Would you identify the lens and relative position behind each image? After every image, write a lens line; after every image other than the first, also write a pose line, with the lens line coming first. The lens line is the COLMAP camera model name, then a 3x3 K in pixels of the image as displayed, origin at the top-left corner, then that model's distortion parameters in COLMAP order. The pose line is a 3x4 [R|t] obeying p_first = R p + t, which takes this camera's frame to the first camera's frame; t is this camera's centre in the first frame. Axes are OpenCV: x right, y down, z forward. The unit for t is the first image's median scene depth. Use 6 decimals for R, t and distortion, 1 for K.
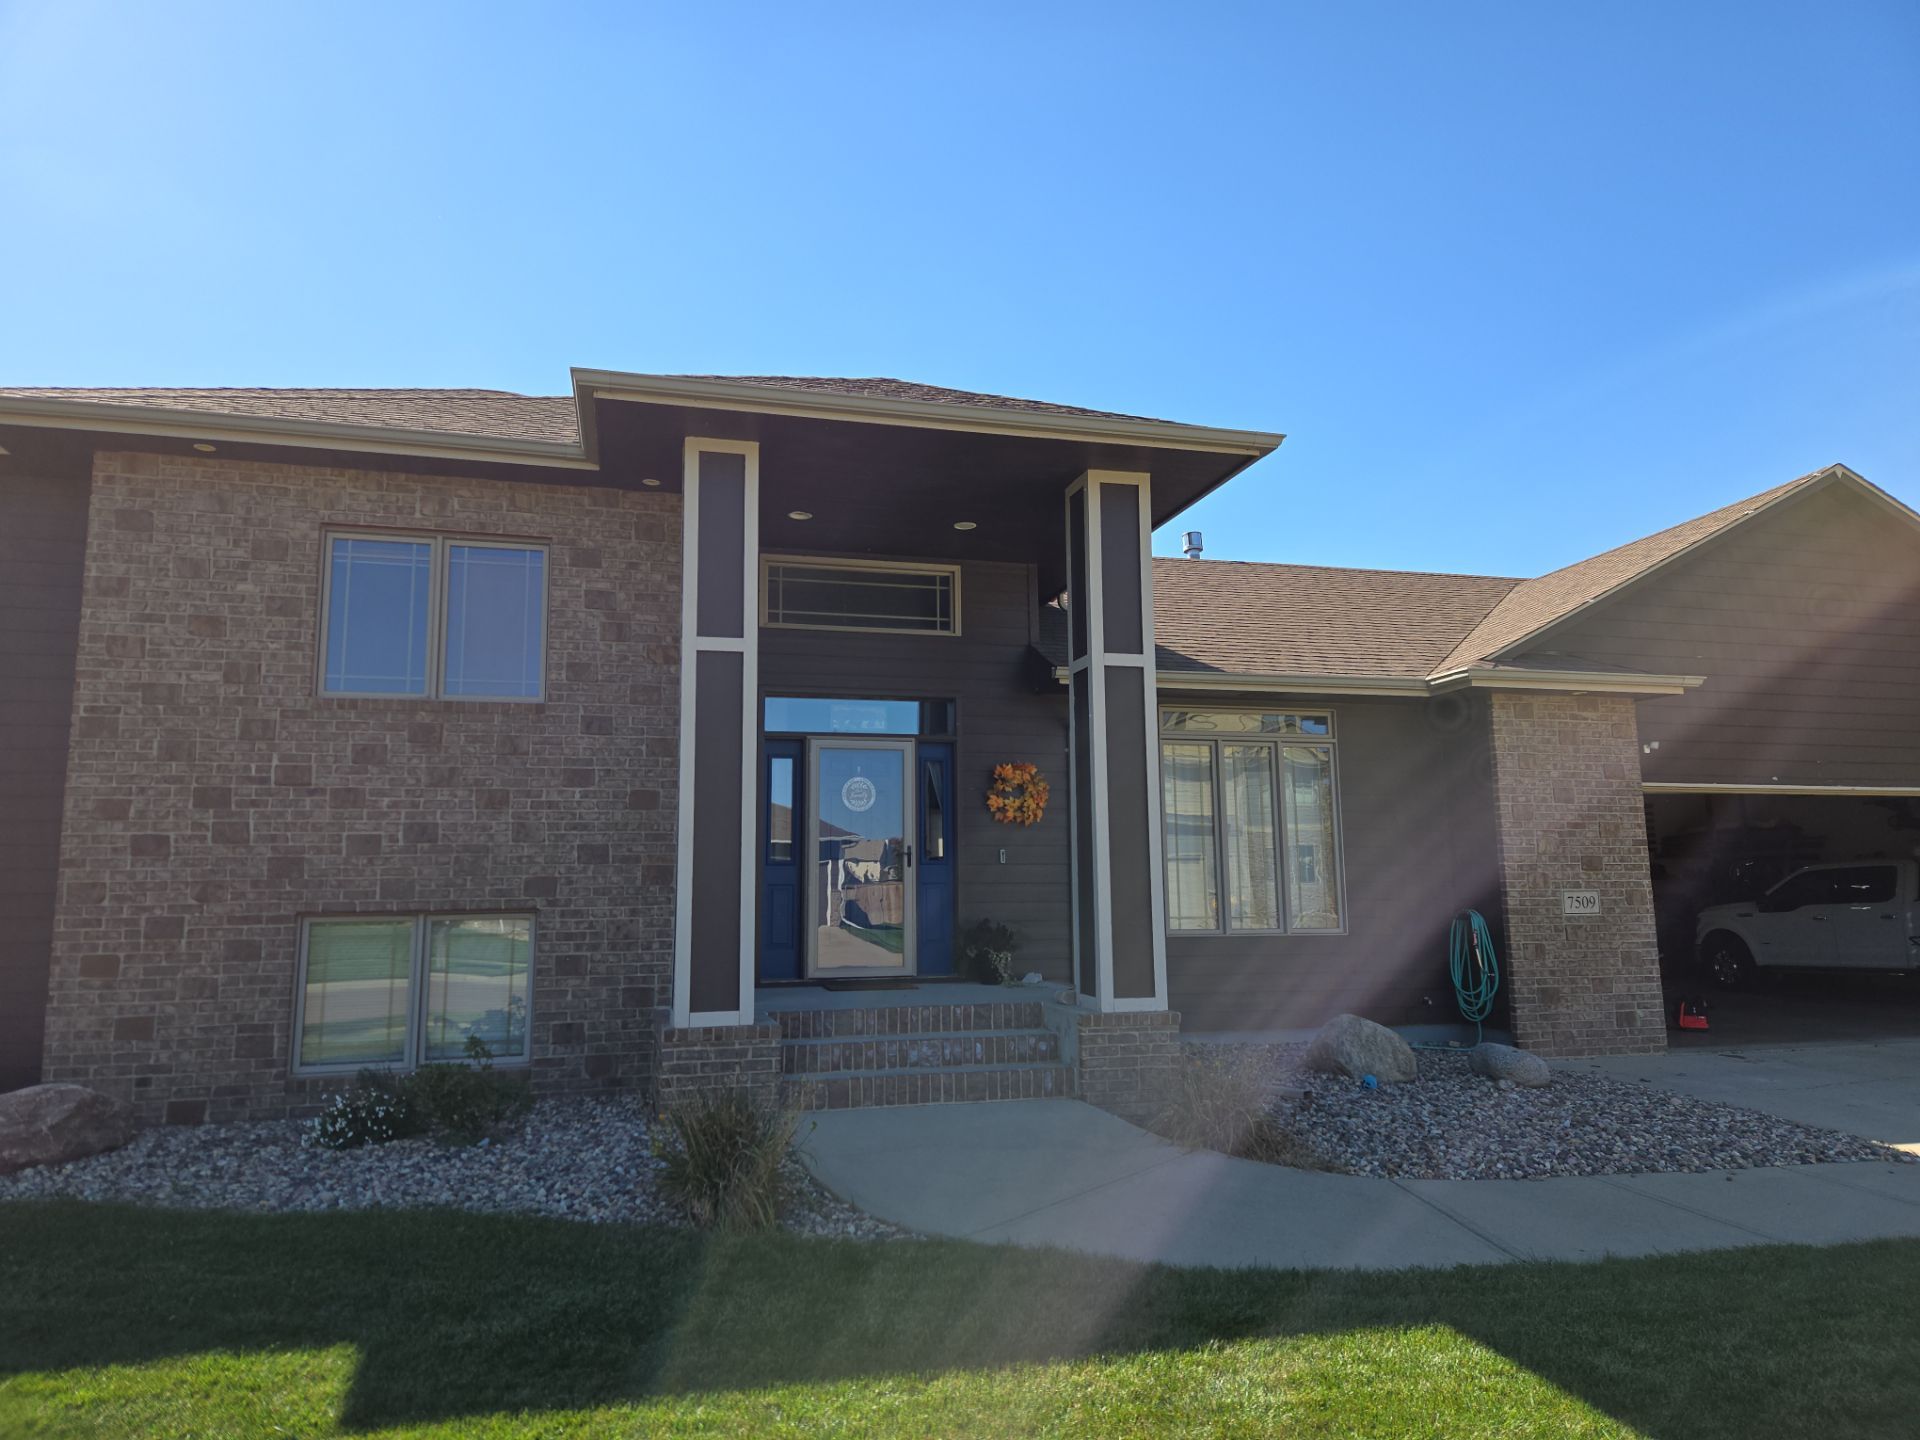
lens RADIAL K [[1252.3, 0, 960.0], [0, 1252.3, 720.0], [0, 0, 1]] dist [0.098658, -0.087791]
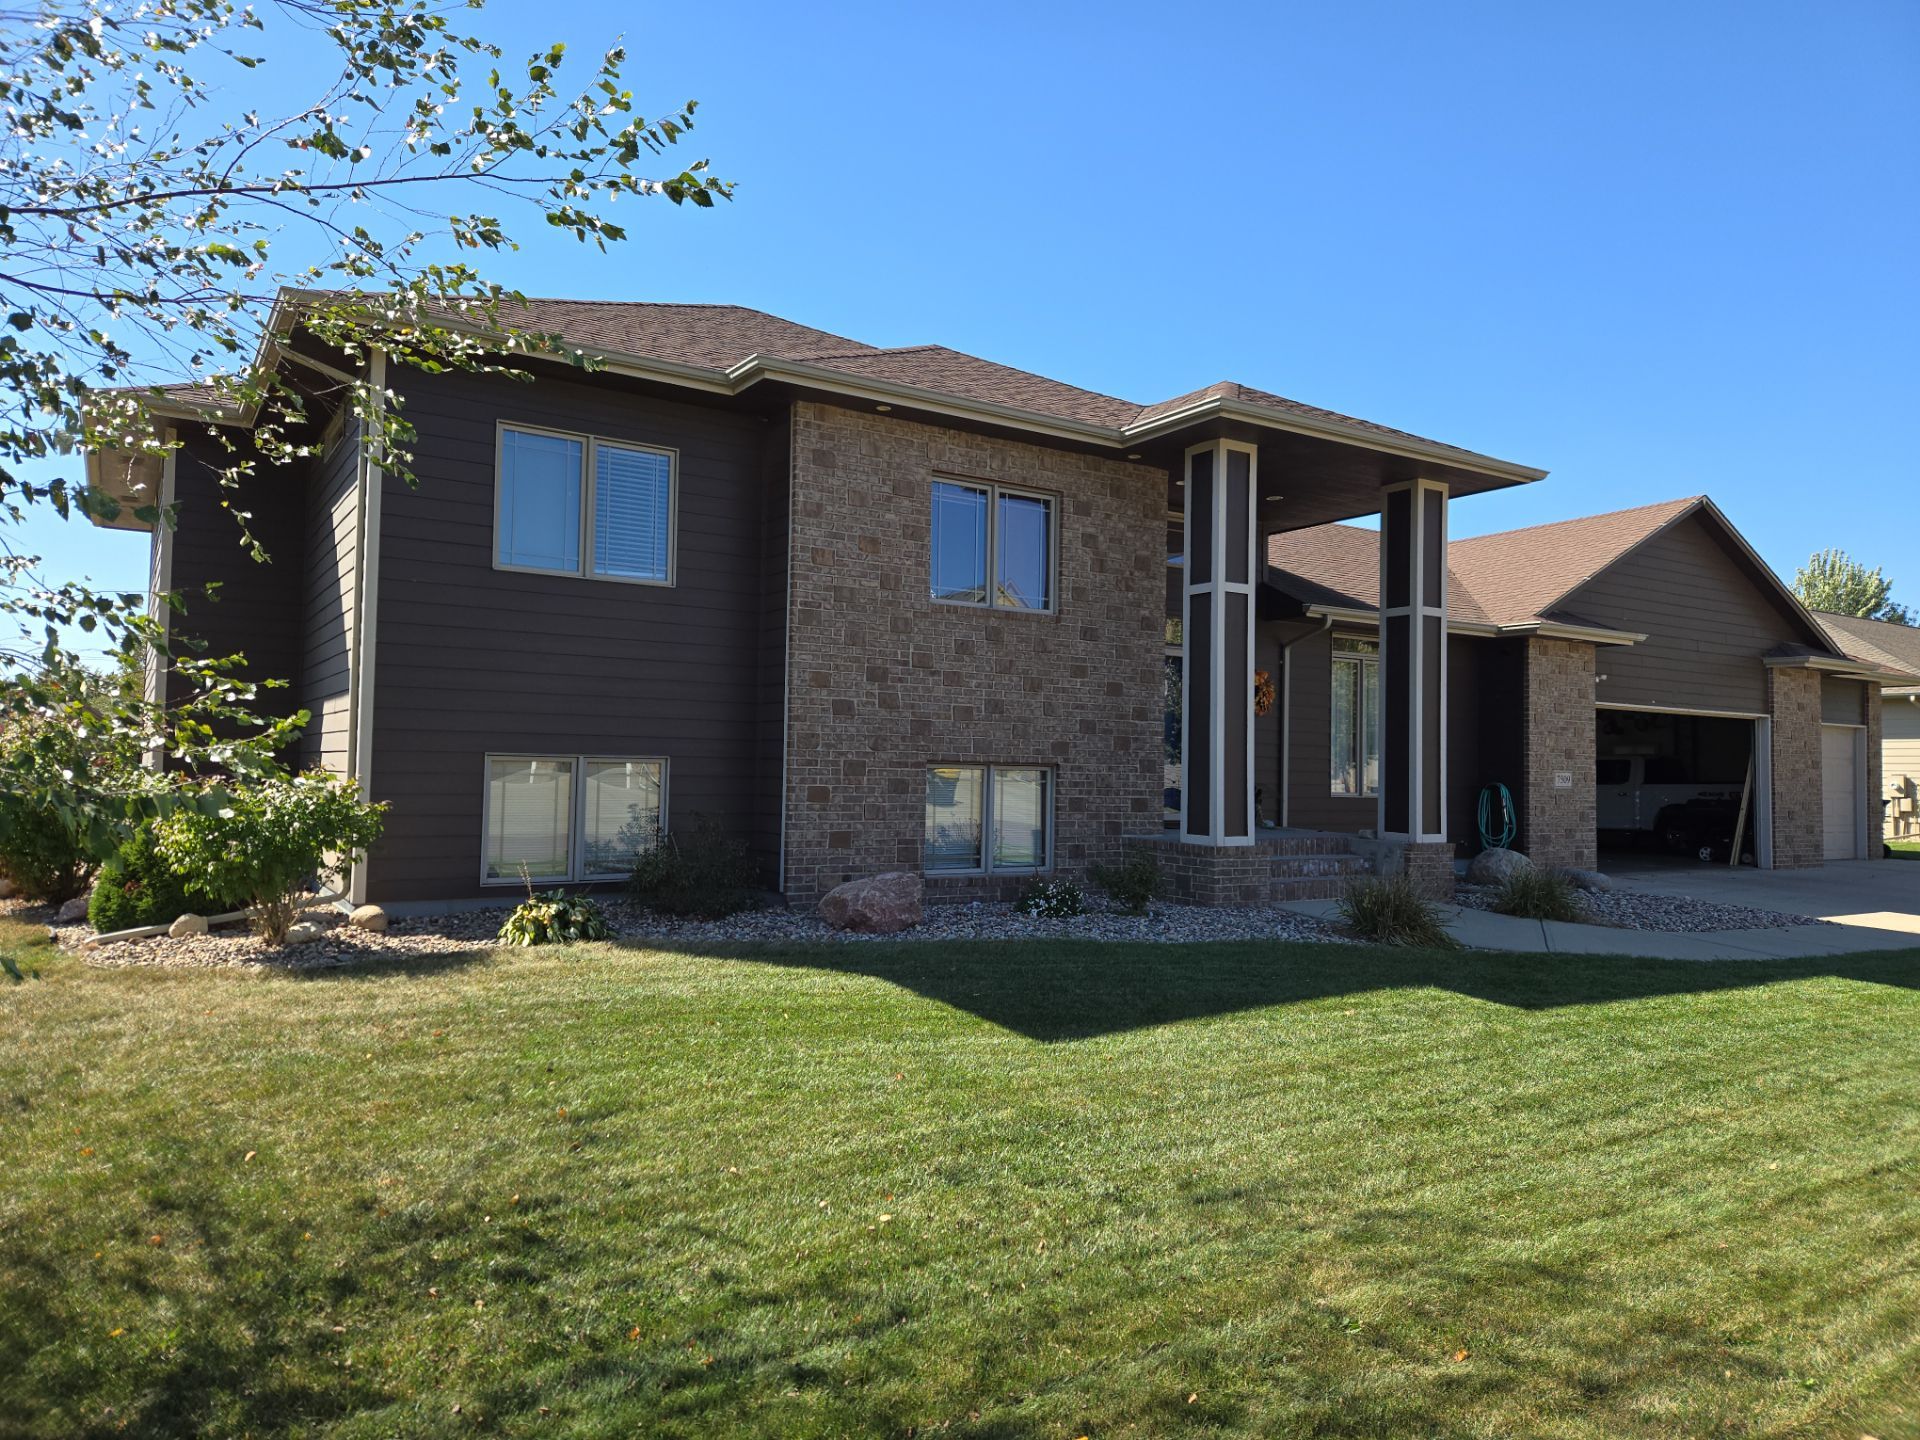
lens RADIAL K [[1252.3, 0, 960.0], [0, 1252.3, 720.0], [0, 0, 1]] dist [0.098658, -0.087791]
pose [[0.951742, 0.041238, 0.304116, -0.885032], [-0.072587, 0.993063, 0.092503, -0.019884], [-0.298191, -0.110114, 0.948133, -0.281761]]
